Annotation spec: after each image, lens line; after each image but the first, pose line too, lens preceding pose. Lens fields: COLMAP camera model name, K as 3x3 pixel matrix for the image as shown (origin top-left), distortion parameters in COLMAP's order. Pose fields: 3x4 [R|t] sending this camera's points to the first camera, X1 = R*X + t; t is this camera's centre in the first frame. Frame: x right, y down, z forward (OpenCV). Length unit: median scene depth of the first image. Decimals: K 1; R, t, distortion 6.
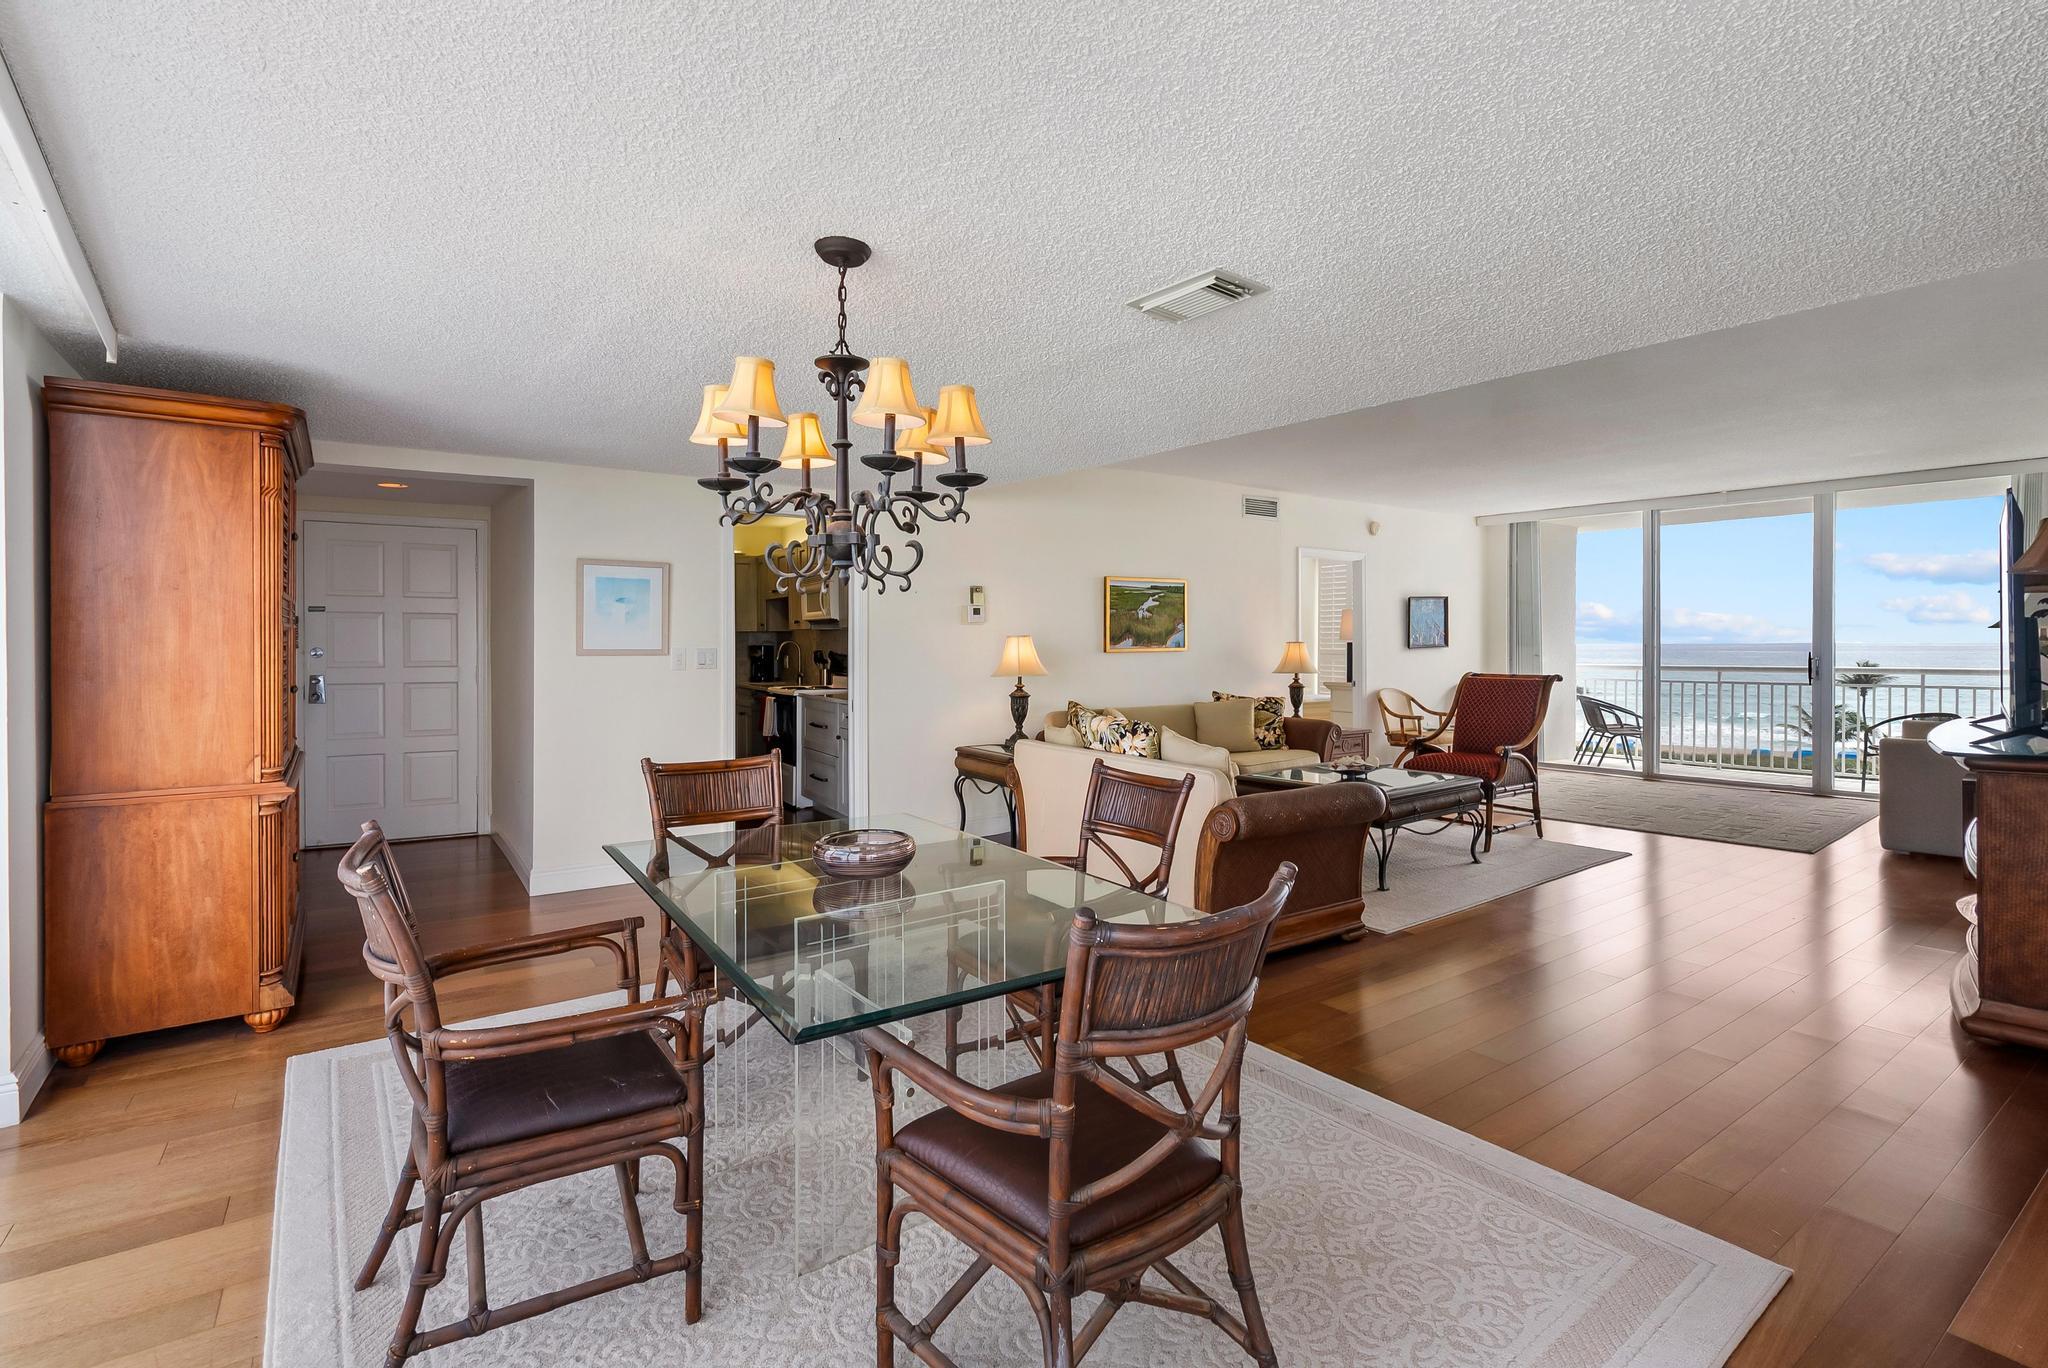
lens RADIAL K [[910.3, 0, 1033.7], [0, 910.3, 647.8], [0, 0, 1]] dist [0.000094, 0.001473]
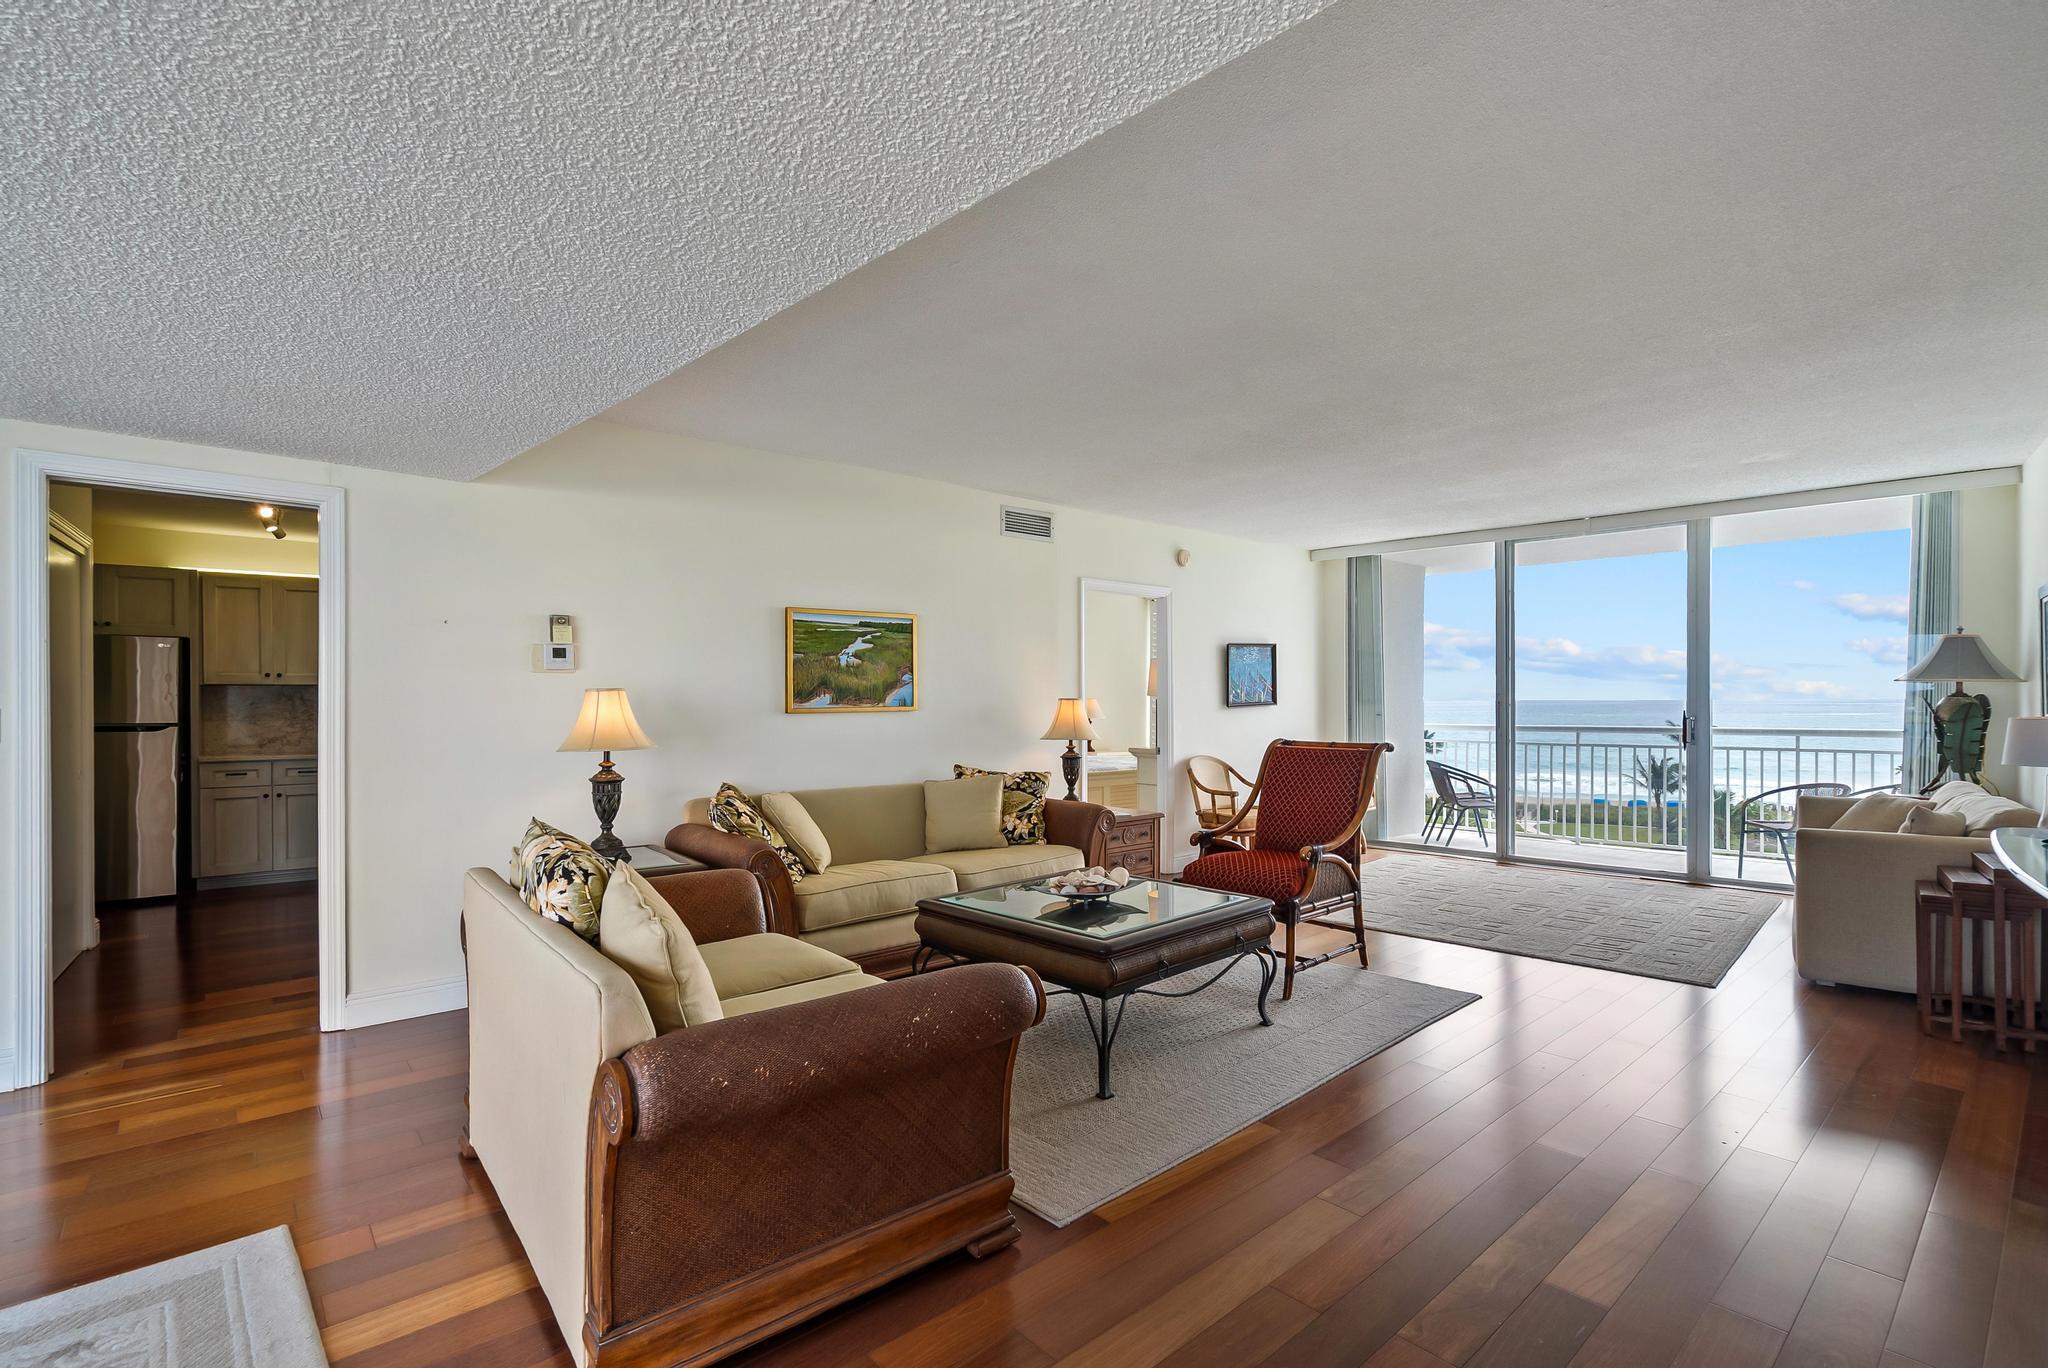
lens RADIAL K [[910.3, 0, 1018.1], [0, 910.3, 702.9], [0, 0, 1]] dist [0.000094, 0.001473]
pose [[0.994398, -0.001072, 0.105699, 0.166766], [0.001417, 0.999994, -0.003186, -0.000517], [-0.105695, 0.003318, 0.994393, 0.248664]]
